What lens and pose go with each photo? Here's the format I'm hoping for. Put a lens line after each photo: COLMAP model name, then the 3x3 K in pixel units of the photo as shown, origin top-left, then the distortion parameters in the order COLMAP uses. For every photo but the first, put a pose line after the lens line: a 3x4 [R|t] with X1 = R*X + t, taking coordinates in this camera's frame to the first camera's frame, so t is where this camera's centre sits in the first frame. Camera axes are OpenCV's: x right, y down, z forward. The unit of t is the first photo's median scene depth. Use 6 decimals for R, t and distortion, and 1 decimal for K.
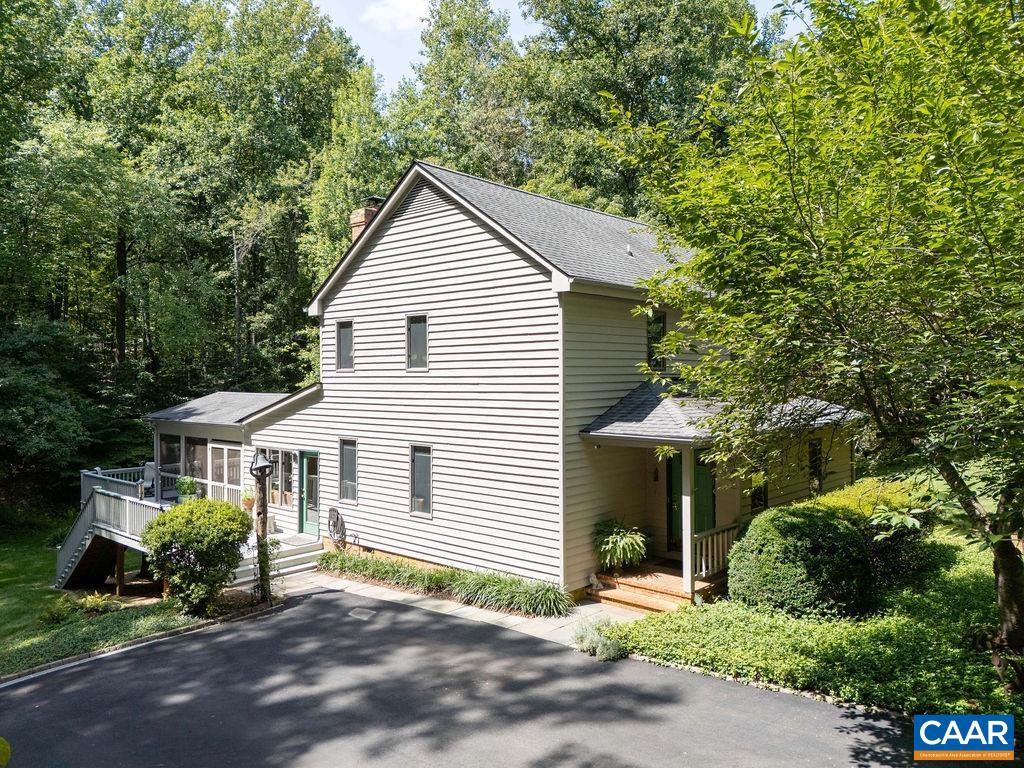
lens RADIAL K [[726.5, 0, 506.4], [0, 726.5, 351.6], [0, 0, 1]] dist [0.031390, -0.002457]
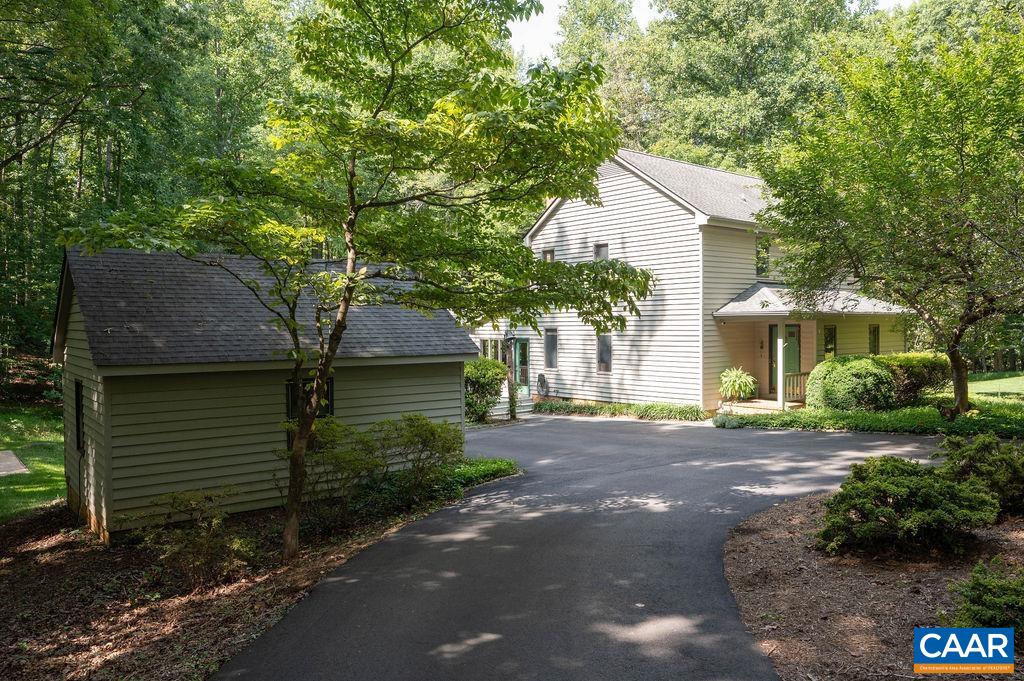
lens RADIAL K [[721.3, 0, 508.9], [0, 721.3, 333.7], [0, 0, 1]] dist [-0.023070, -0.001901]
pose [[0.990602, -0.004052, -0.136713, -0.052890], [0.010432, 0.998888, 0.045985, 0.032987], [0.136375, -0.046979, 0.989543, -0.263871]]
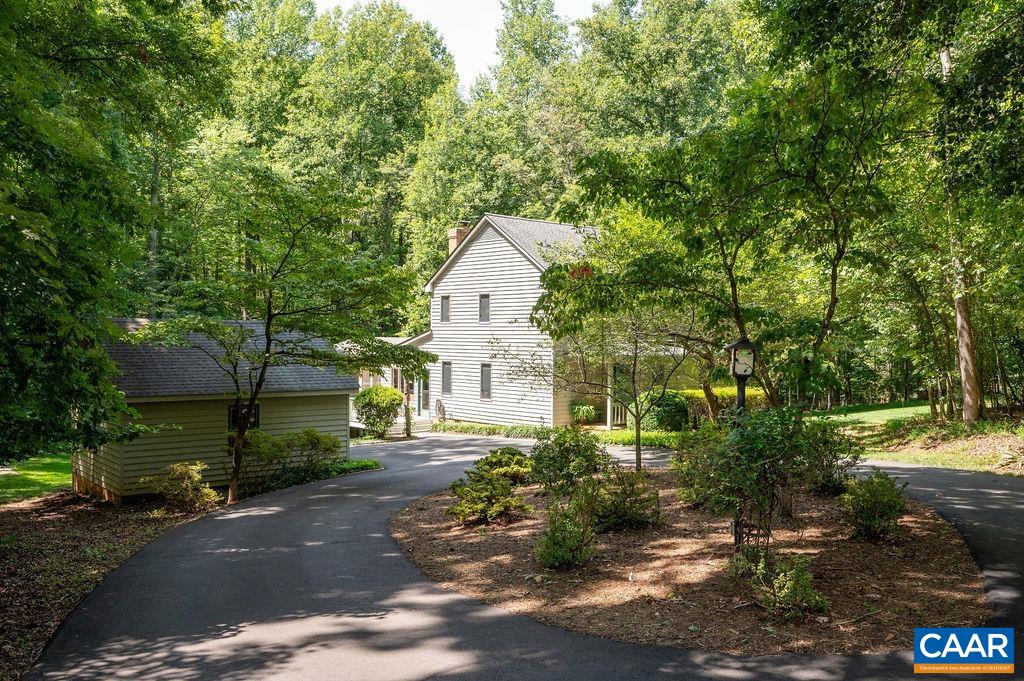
lens RADIAL K [[883.1, 0, 512.4], [0, 883.1, 339.7], [0, 0, 1]] dist [-0.057828, -0.002228]
pose [[0.994345, 0.012856, -0.105421, 0.091561], [-0.008228, 0.998988, 0.044219, -0.016017], [0.105883, -0.043102, 0.993444, -0.607614]]
